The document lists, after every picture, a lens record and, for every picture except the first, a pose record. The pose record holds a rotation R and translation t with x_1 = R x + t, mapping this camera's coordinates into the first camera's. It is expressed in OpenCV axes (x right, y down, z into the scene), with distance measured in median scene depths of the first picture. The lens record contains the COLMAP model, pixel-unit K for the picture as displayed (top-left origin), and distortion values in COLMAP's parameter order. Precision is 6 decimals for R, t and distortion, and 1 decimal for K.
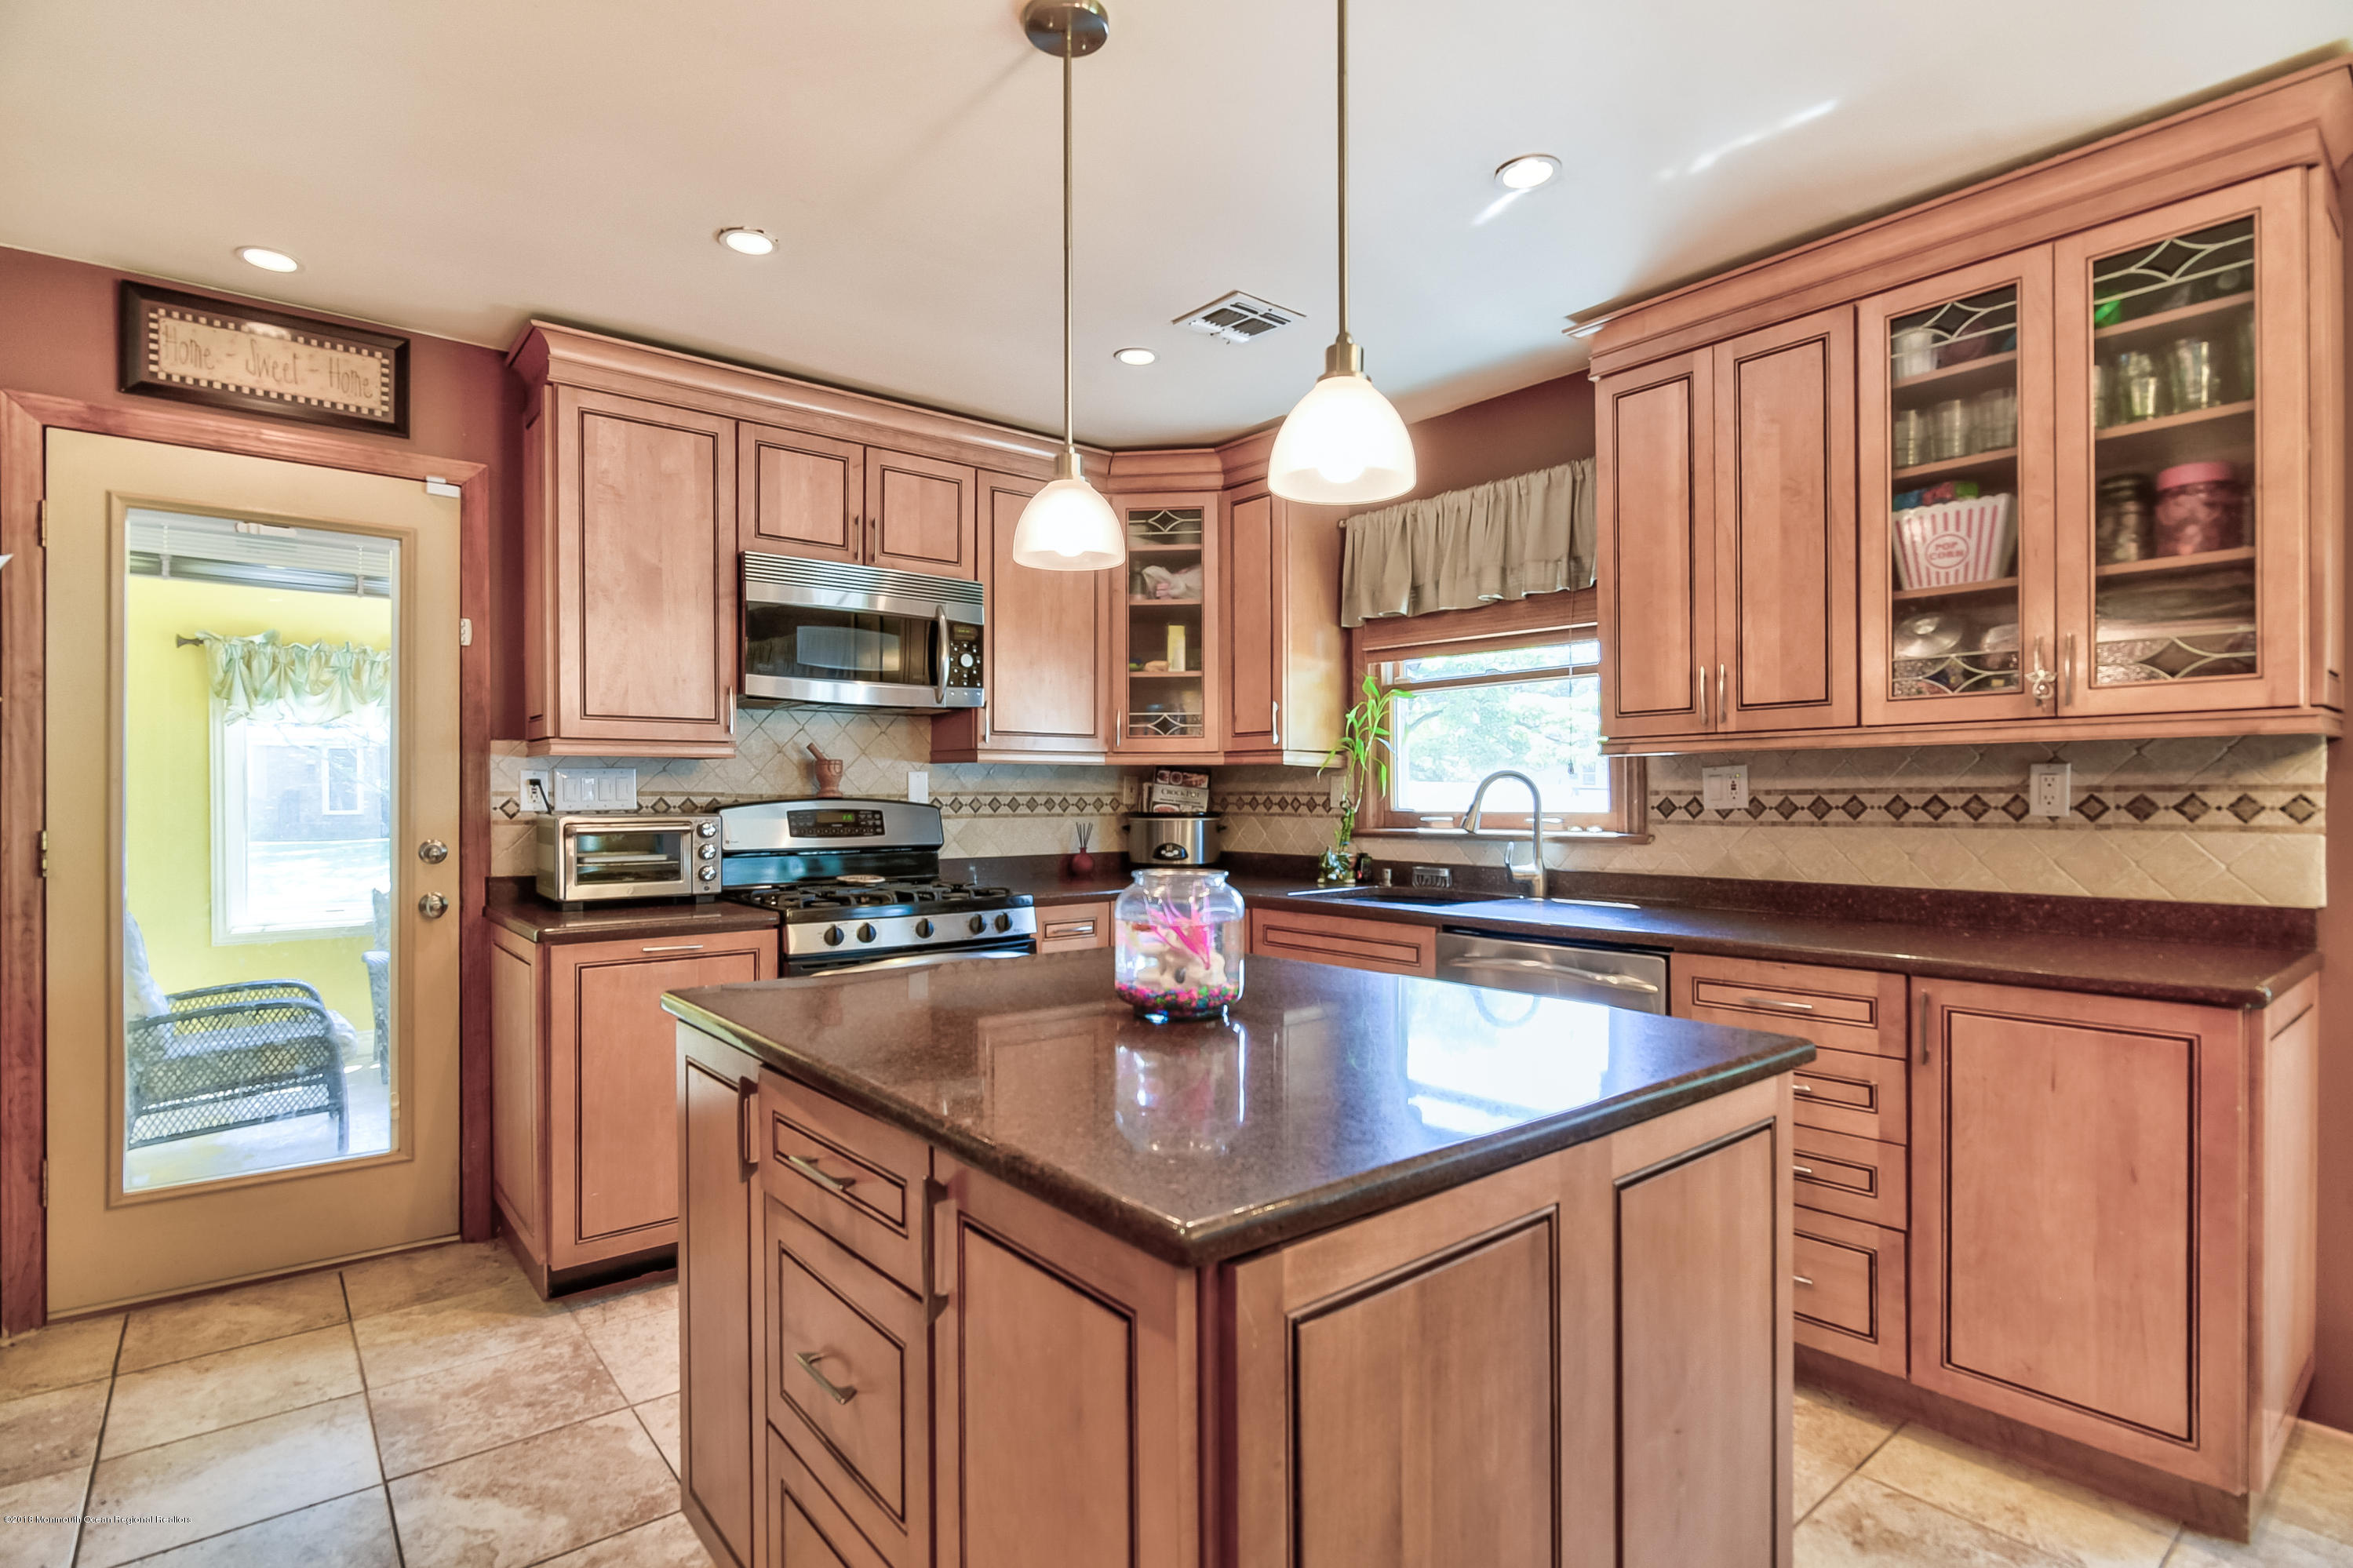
lens RADIAL K [[1149.4, 0, 1176.1], [0, 1149.4, 788.8], [0, 0, 1]] dist [-0.006406, -0.000077]
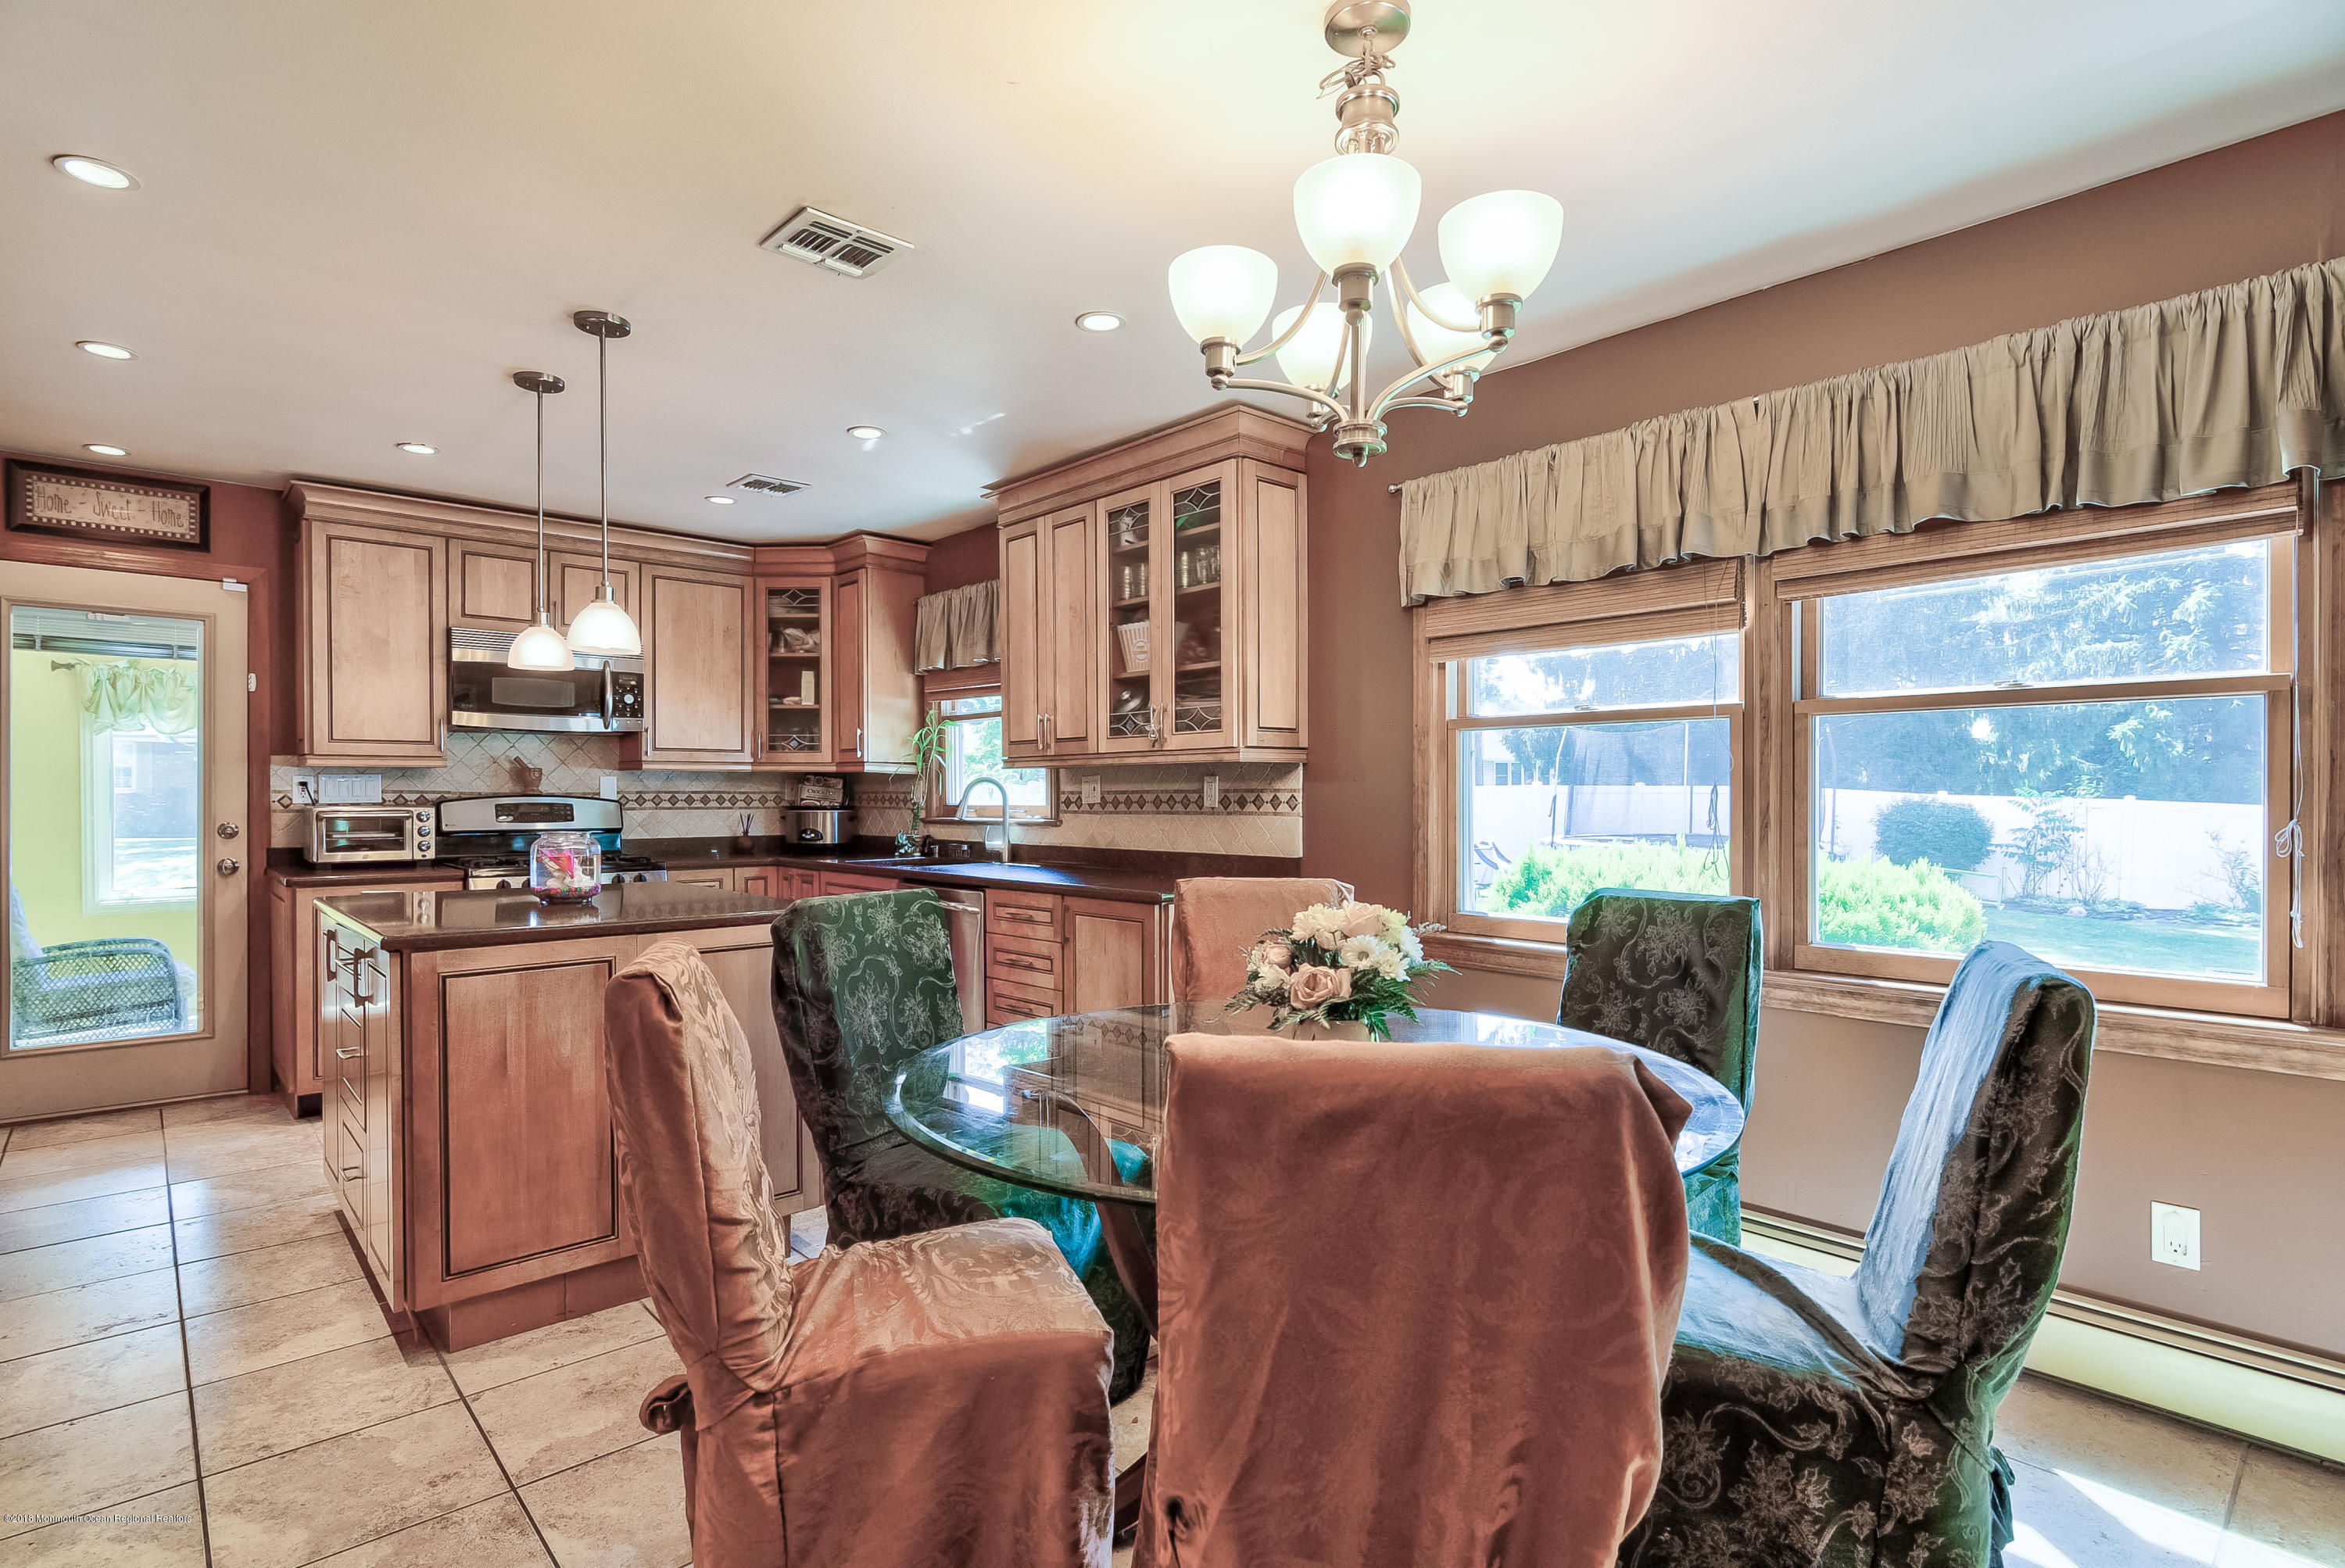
lens RADIAL K [[1145.7, 0, 1173.1], [0, 1145.7, 792.9], [0, 0, 1]] dist [-0.006406, -0.000077]
pose [[0.998432, 0.001967, 0.055939, 0.477913], [-0.002261, 0.999984, 0.005201, -0.004365], [-0.055928, -0.005319, 0.998421, -0.528953]]
